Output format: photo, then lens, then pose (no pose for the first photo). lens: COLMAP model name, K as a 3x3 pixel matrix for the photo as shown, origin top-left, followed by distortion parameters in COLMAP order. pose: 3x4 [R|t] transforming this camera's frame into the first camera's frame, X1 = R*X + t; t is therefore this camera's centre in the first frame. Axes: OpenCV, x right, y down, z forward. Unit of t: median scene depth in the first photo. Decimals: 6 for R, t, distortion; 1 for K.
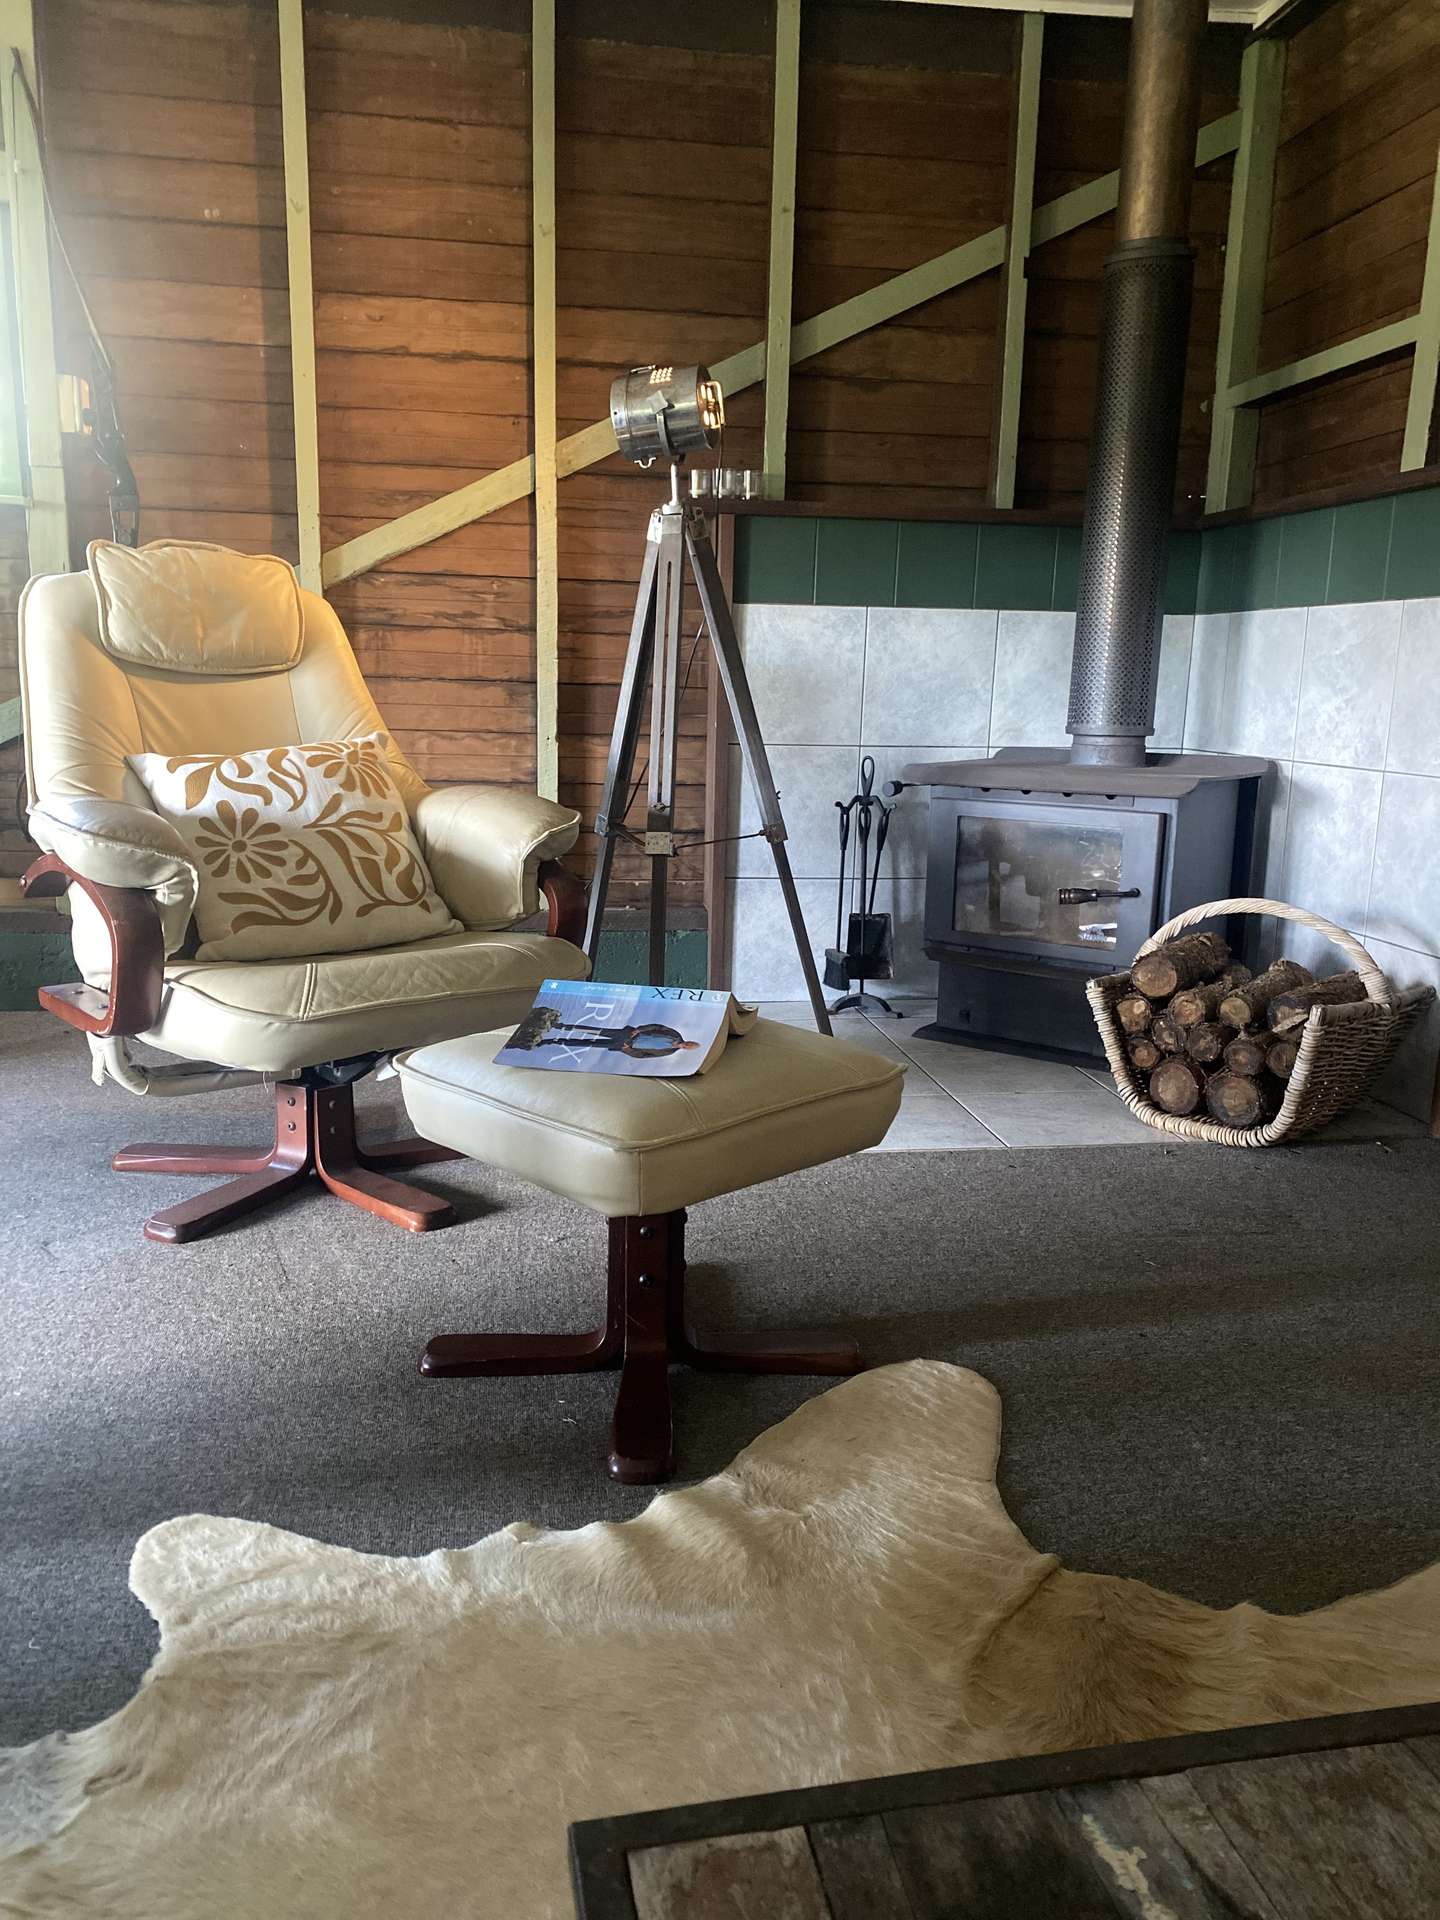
lens RADIAL K [[1465.1, 0, 720.0], [0, 1465.1, 960.0], [0, 0, 1]] dist [0.053690, -0.088959]
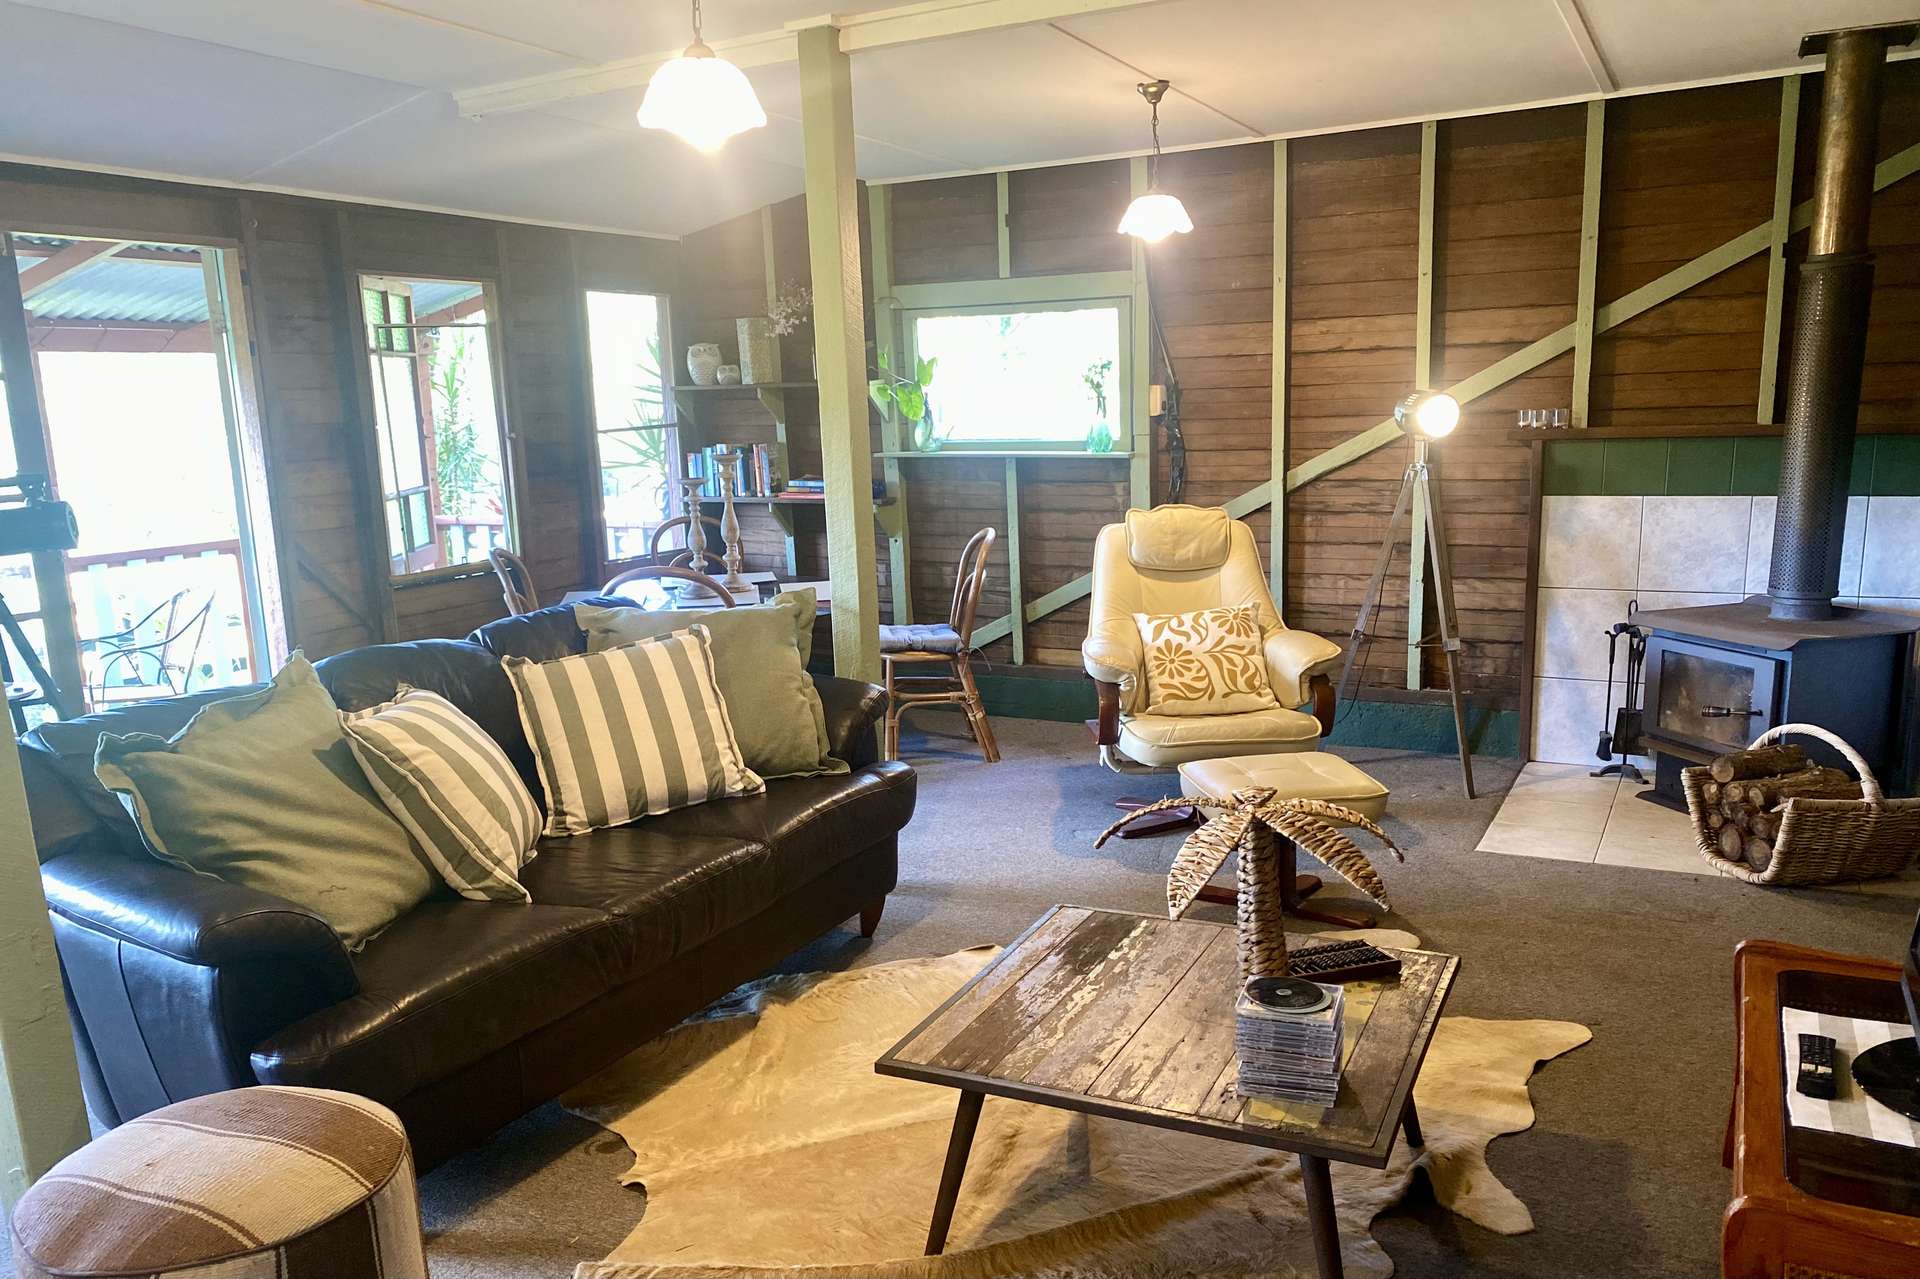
lens RADIAL K [[1441.9, 0, 960.0], [0, 1441.9, 639.5], [0, 0, 1]] dist [0.092234, 0.001116]
pose [[0.800580, 0.046359, -0.597429, 0.569543], [-0.062666, 0.998013, -0.006531, -0.064256], [0.595940, 0.042667, 0.801895, -0.723634]]
